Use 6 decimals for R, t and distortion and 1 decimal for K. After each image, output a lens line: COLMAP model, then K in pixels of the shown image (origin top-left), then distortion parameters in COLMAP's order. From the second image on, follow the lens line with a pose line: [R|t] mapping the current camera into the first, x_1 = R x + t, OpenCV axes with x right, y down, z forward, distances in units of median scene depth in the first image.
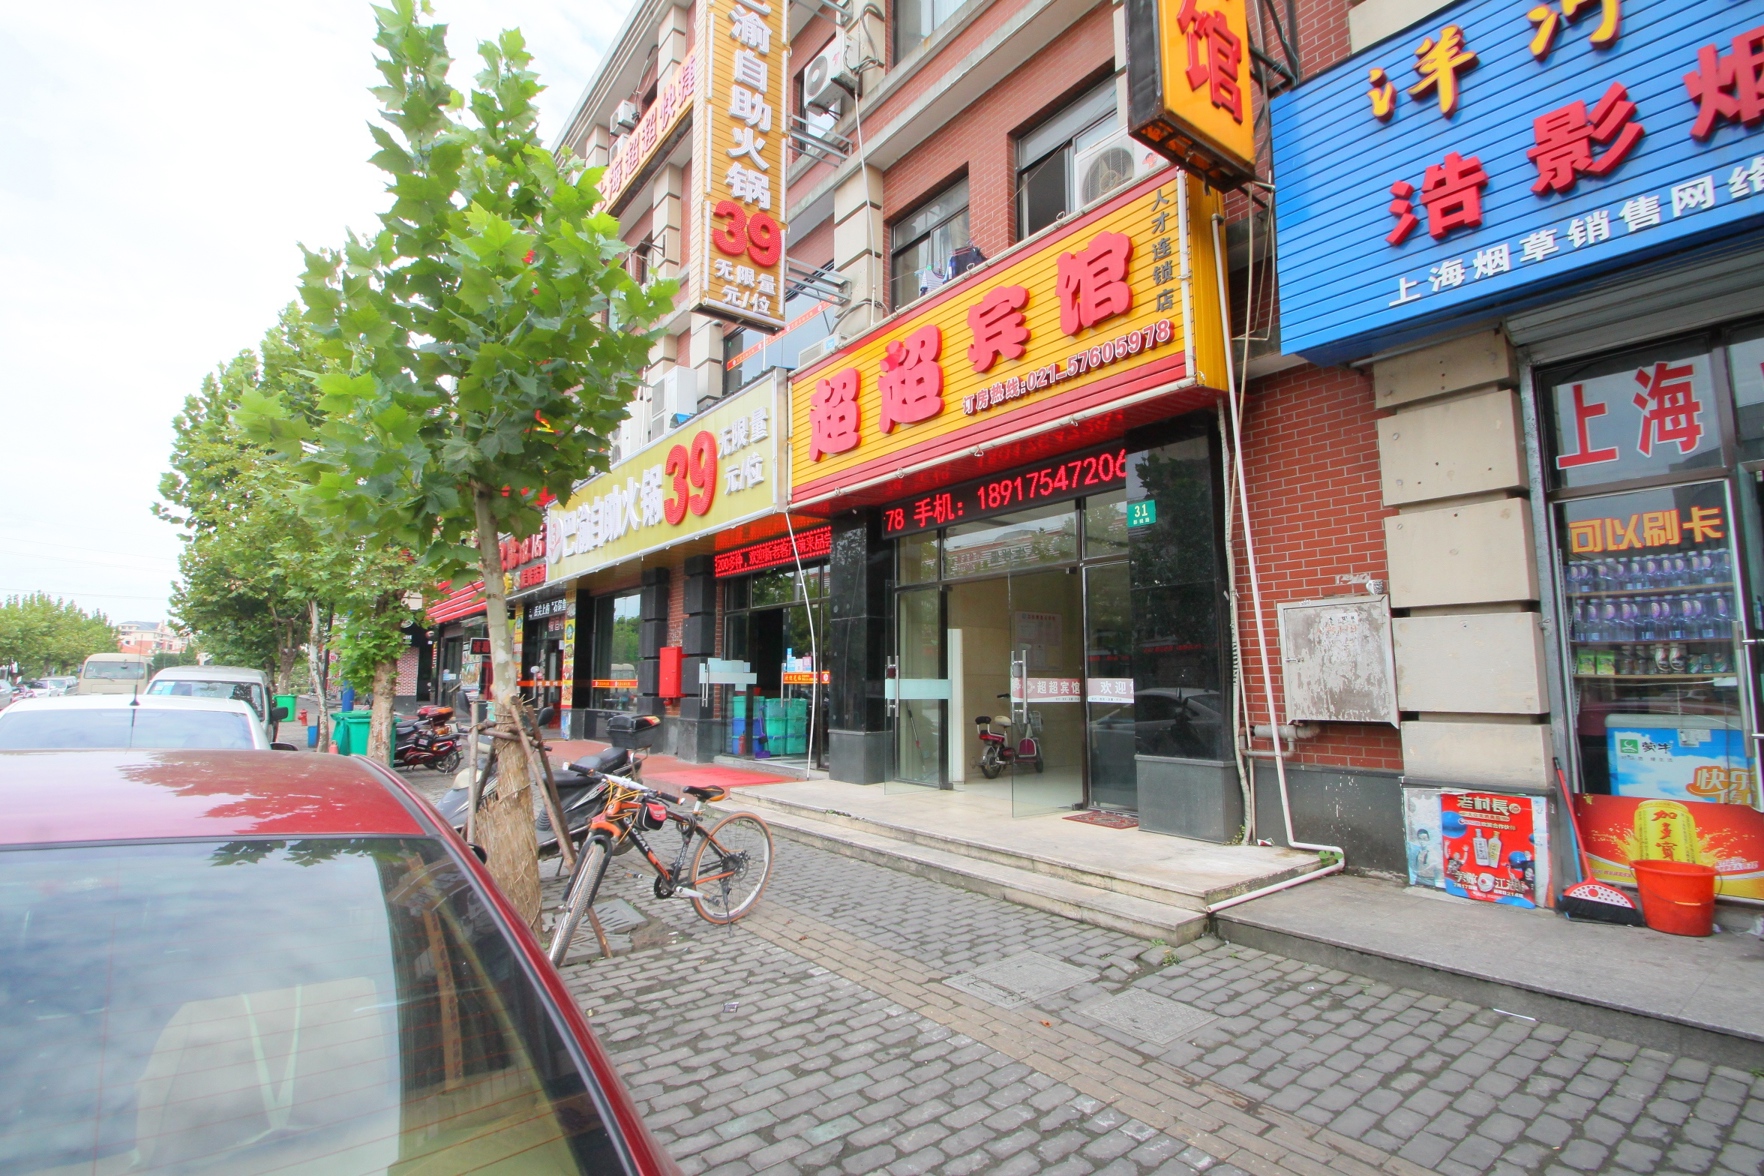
lens RADIAL K [[837.9, 0, 882.0], [0, 837.9, 588.0], [0, 0, 1]] dist [0.000157, 0.000030]
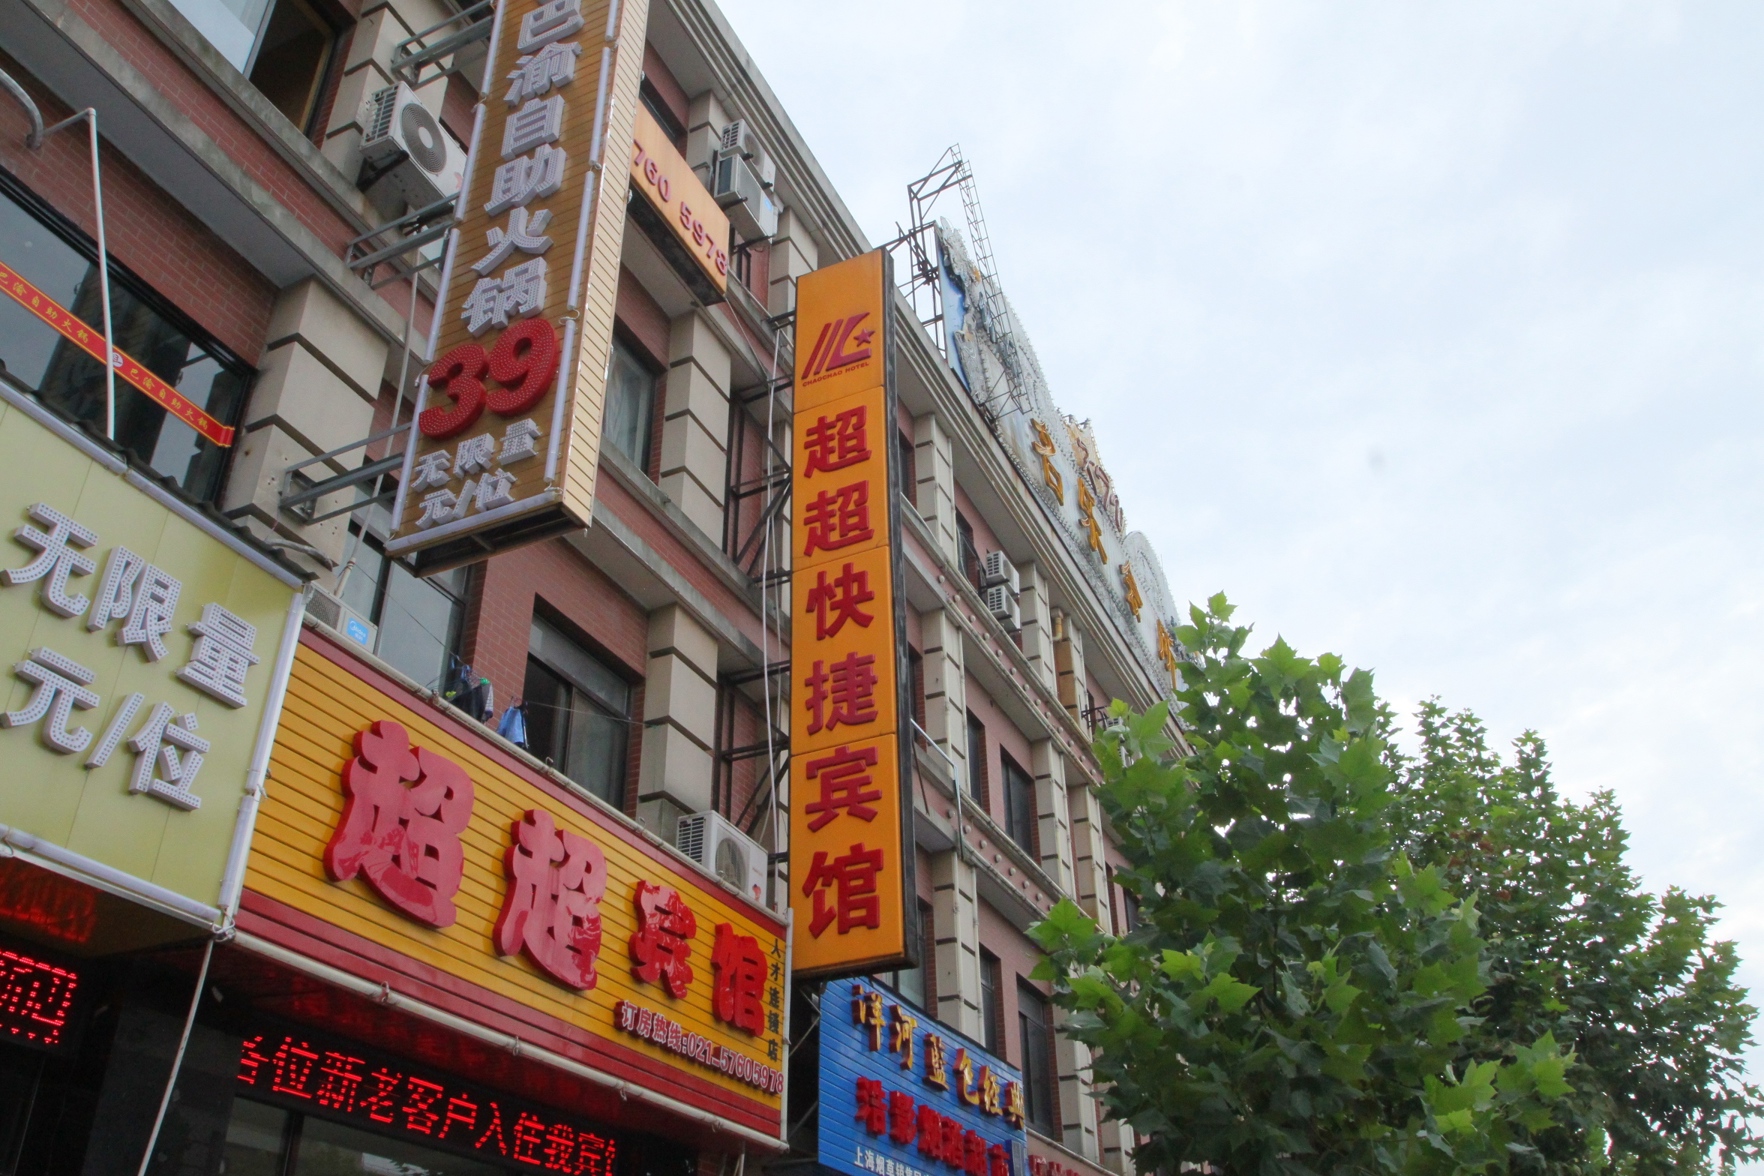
lens RADIAL K [[1433.5, 0, 882.0], [0, 1433.5, 588.0], [0, 0, 1]] dist [-0.059187, 0.036582]
pose [[-0.472534, 0.470658, 0.745113, -1.180743], [-0.087058, 0.816395, -0.570894, 0.164170], [-0.877002, -0.334635, -0.344800, 1.532516]]
